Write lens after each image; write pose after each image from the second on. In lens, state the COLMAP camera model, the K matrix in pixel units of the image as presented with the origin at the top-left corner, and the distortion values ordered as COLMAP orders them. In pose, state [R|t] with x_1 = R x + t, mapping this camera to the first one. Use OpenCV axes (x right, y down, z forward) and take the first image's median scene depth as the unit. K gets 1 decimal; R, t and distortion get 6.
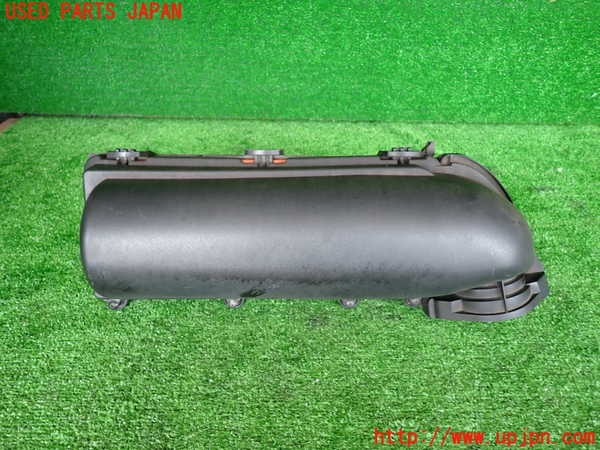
lens RADIAL K [[437.6, 0, 303.3], [0, 437.6, 225.1], [0, 0, 1]] dist [0.011918, 0.000466]
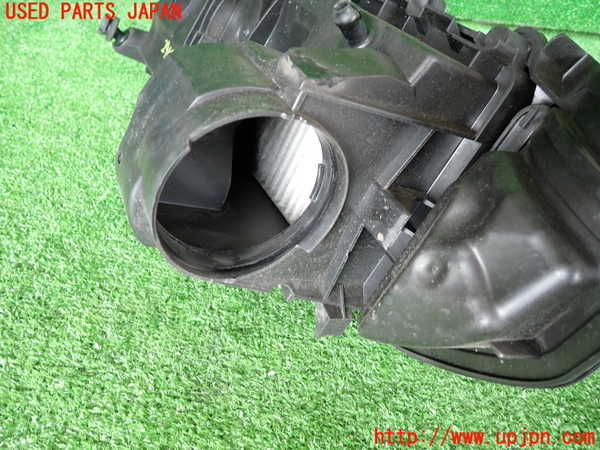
lens RADIAL K [[437.6, 0, 298.6], [0, 437.6, 224.0], [0, 0, 1]] dist [0.011918, 0.000466]
pose [[0.986042, 0.127804, -0.106712, 0.095119], [-0.113312, 0.984710, 0.132314, 0.069023], [0.121991, -0.118376, 0.985447, 0.407505]]
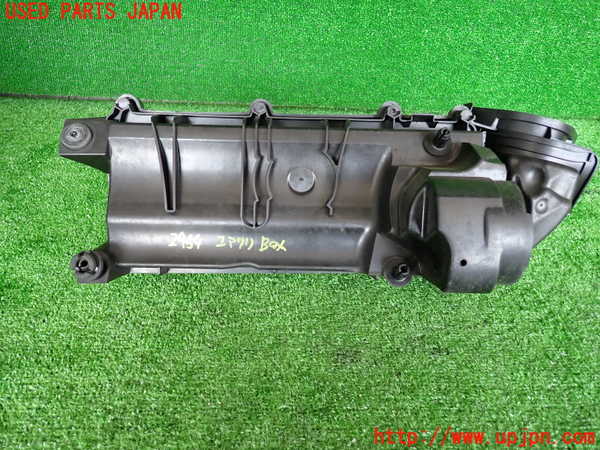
lens RADIAL K [[437.6, 0, 298.5], [0, 437.6, 224.1], [0, 0, 1]] dist [0.011918, 0.000466]
pose [[0.999578, 0.014736, 0.025040, -0.083237], [-0.015133, 0.999762, 0.015745, -0.035300], [-0.024802, -0.016117, 0.999562, 0.210313]]
